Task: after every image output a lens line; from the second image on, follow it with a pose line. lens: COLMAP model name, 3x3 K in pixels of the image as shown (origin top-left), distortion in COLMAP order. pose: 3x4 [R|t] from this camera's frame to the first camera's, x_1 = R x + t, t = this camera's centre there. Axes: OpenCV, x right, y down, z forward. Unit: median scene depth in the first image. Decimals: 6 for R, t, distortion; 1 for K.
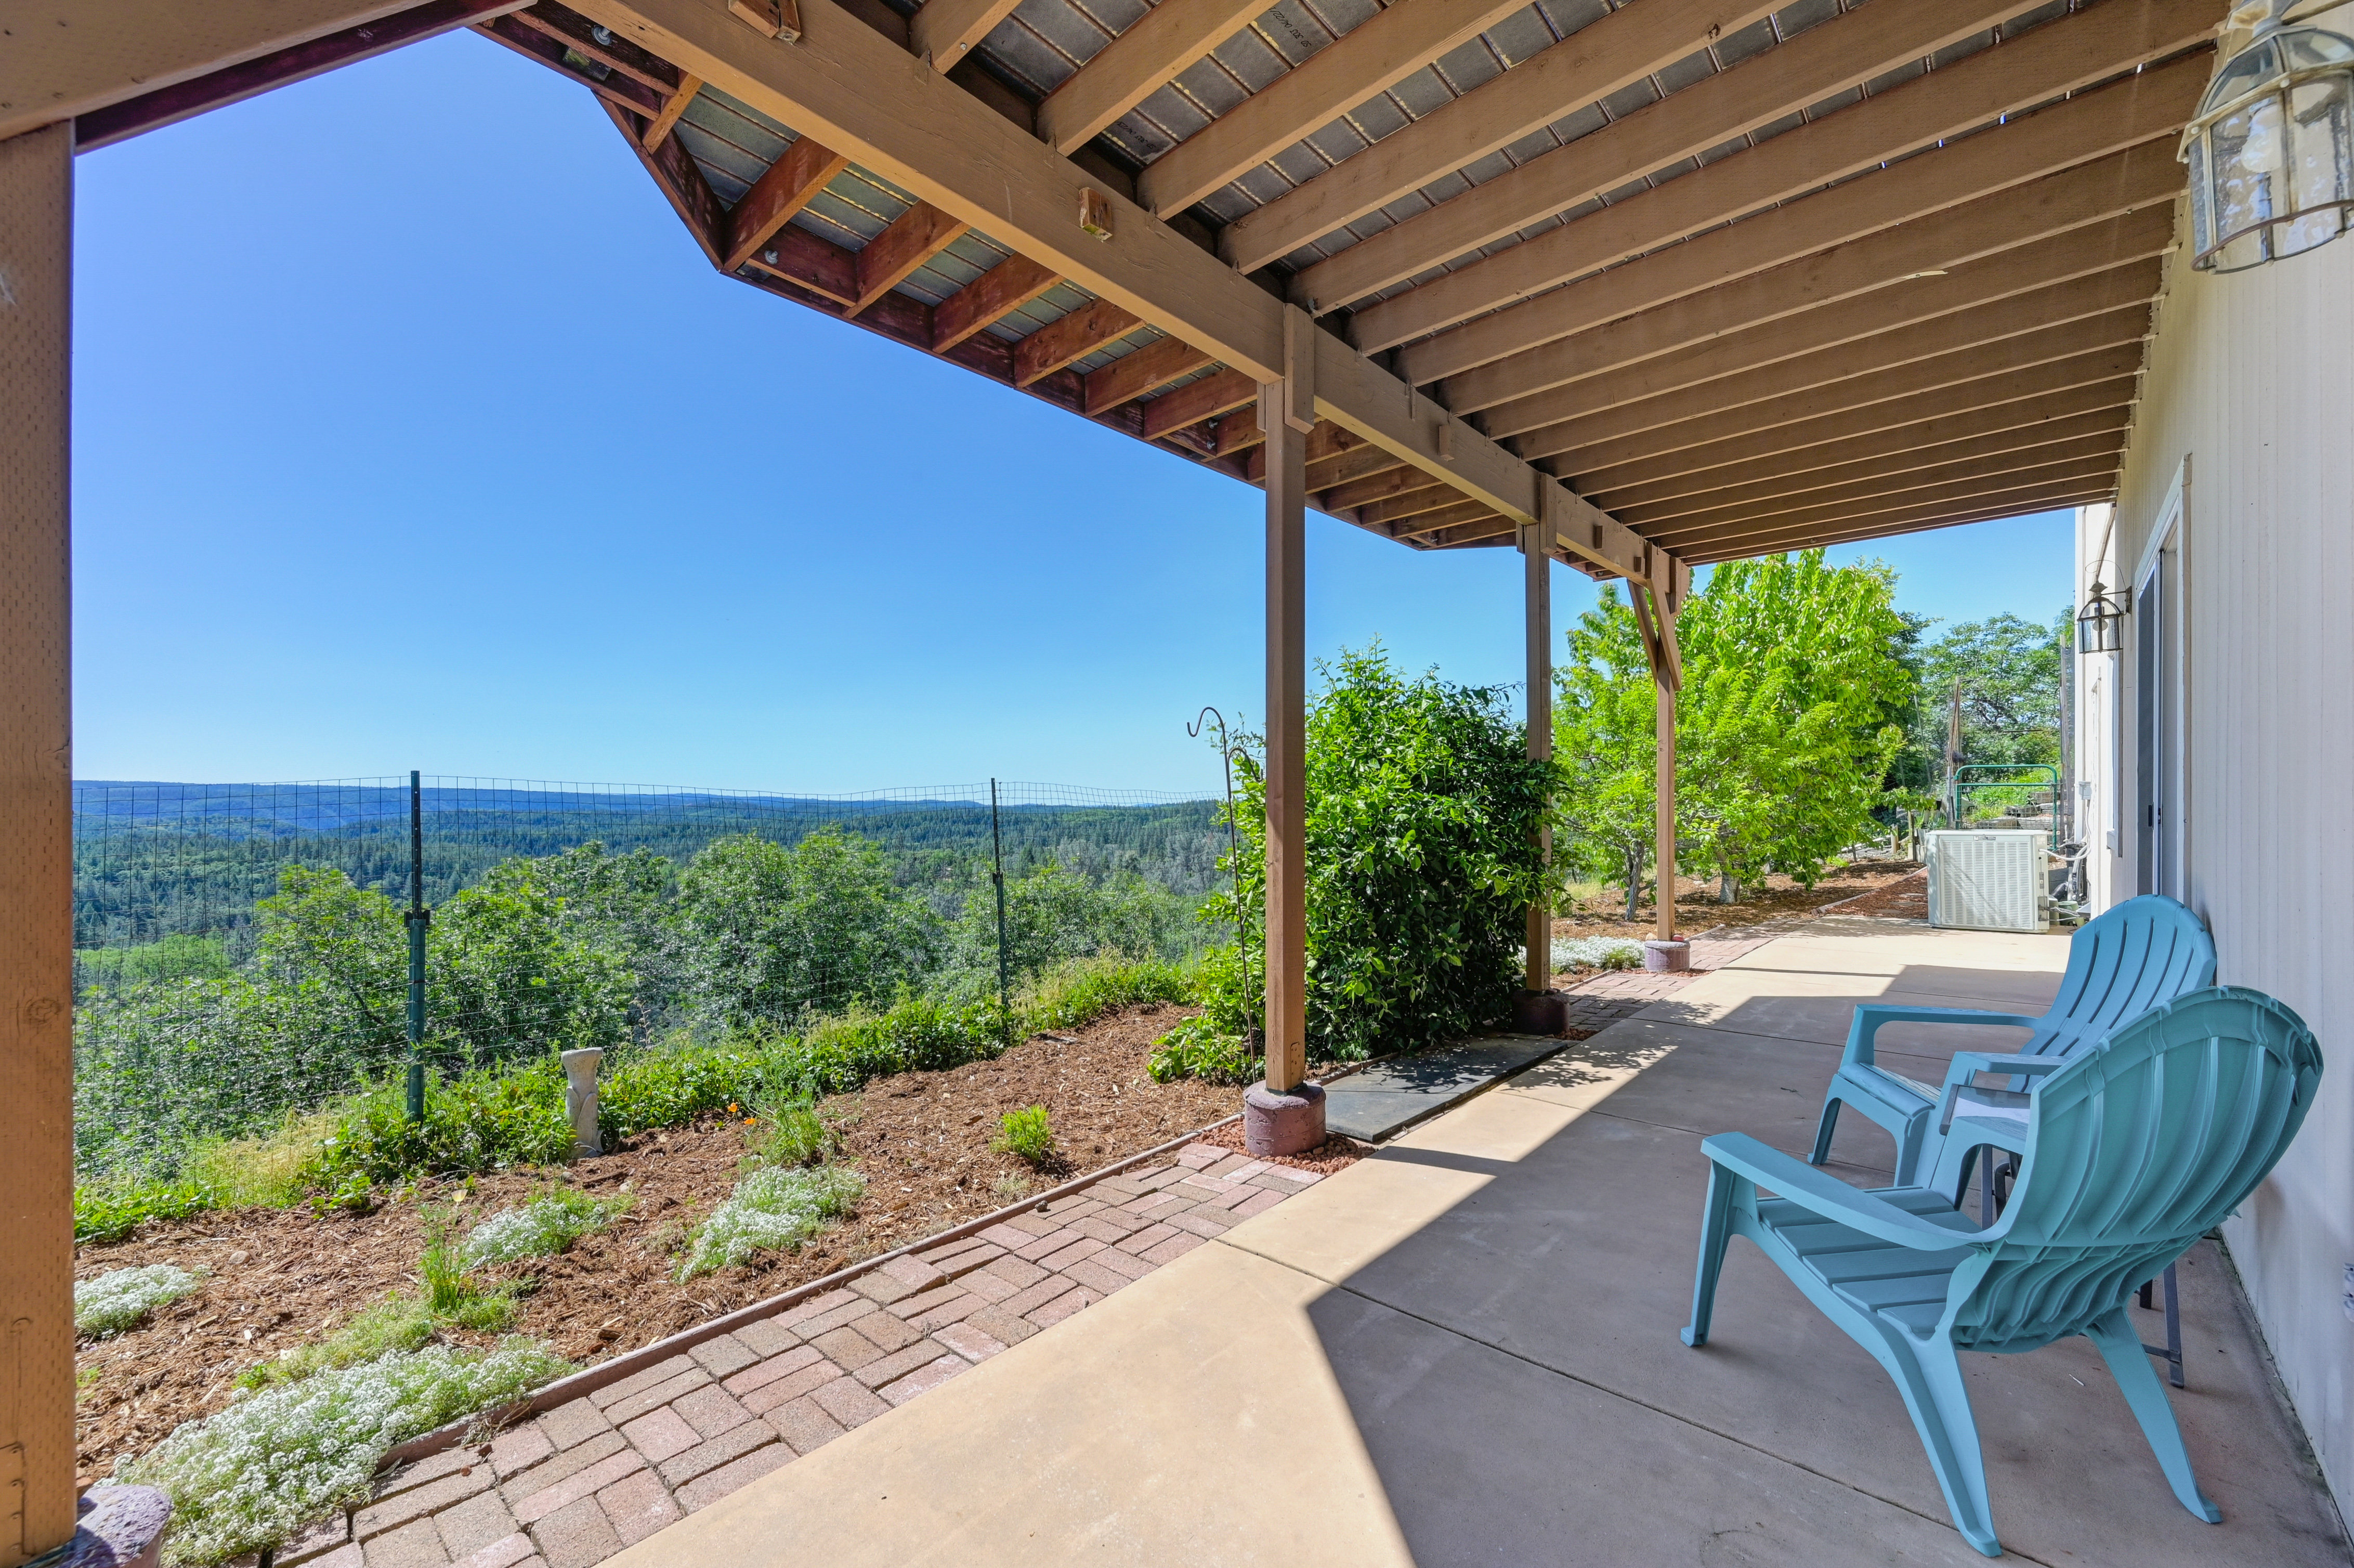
lens RADIAL K [[933.6, 0, 1177.0], [0, 933.6, 784.0], [0, 0, 1]] dist [-0.000469, -0.000173]
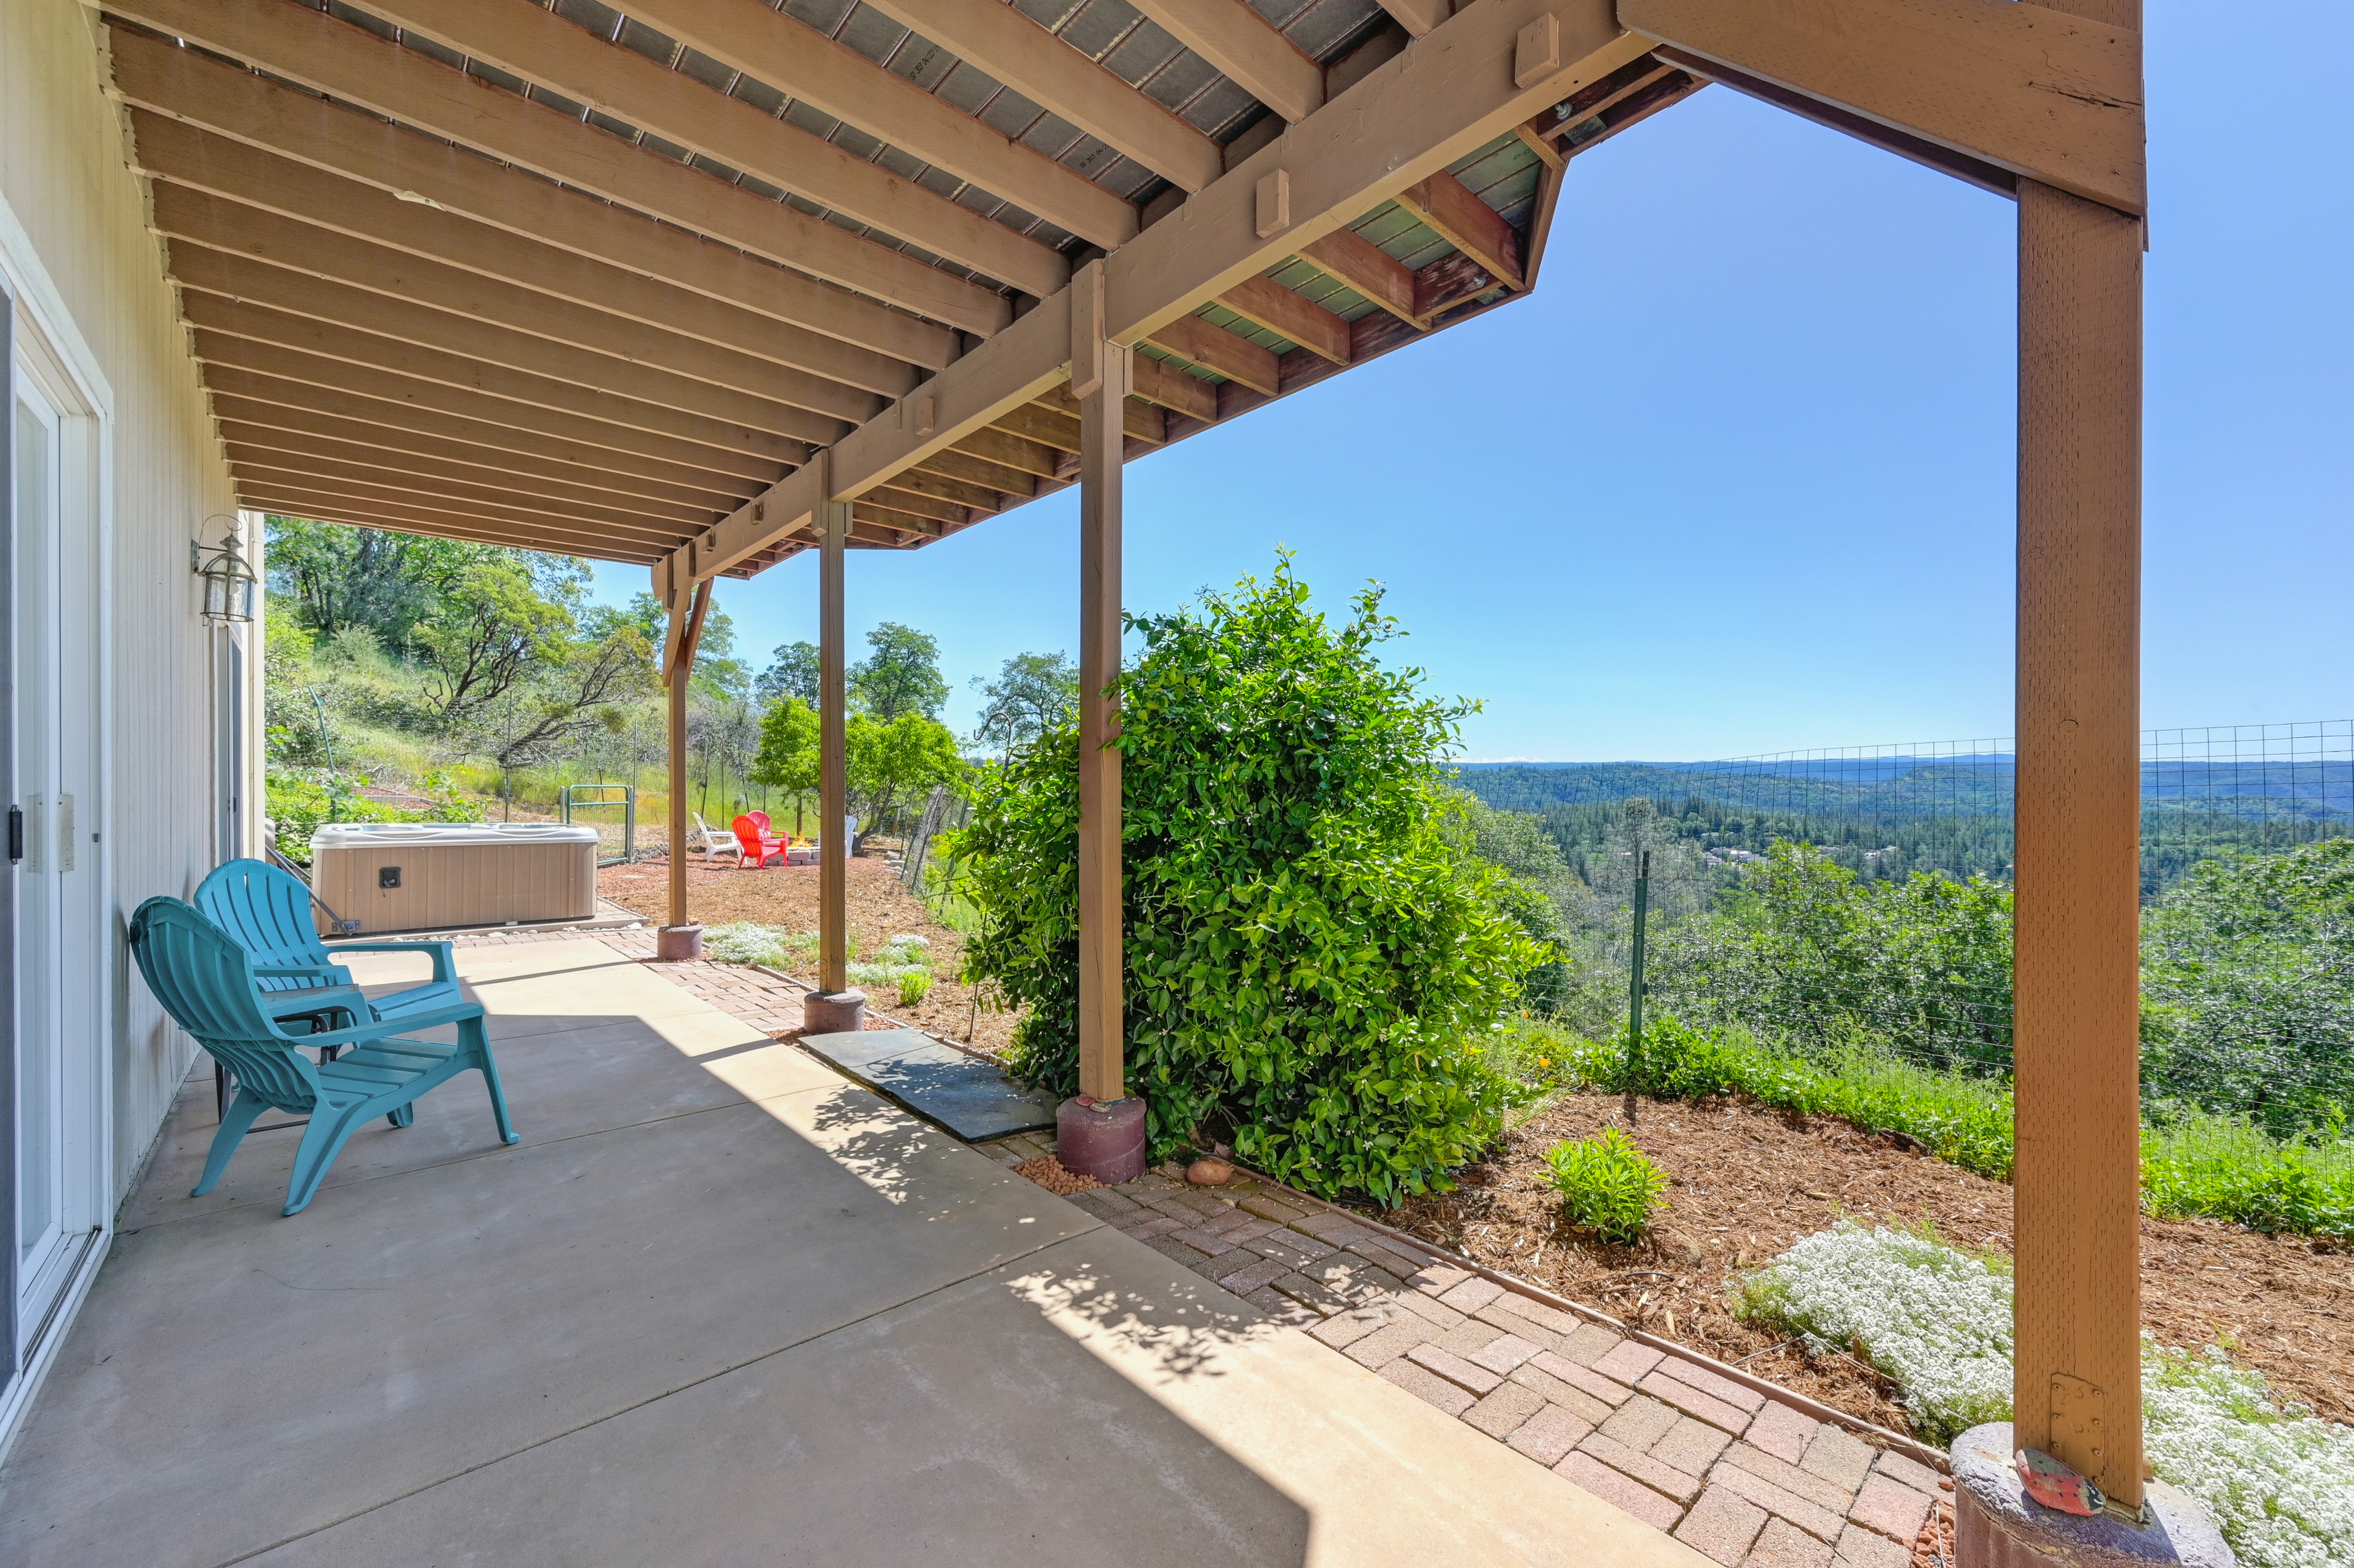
lens RADIAL K [[933.6, 0, 1177.0], [0, 933.6, 784.0], [0, 0, 1]] dist [-0.000469, -0.000173]
pose [[-0.084857, 0.001619, -0.996392, 1.248229], [0.021449, 0.999770, -0.000203, 0.012277], [0.996162, -0.021389, -0.084872, 1.372201]]
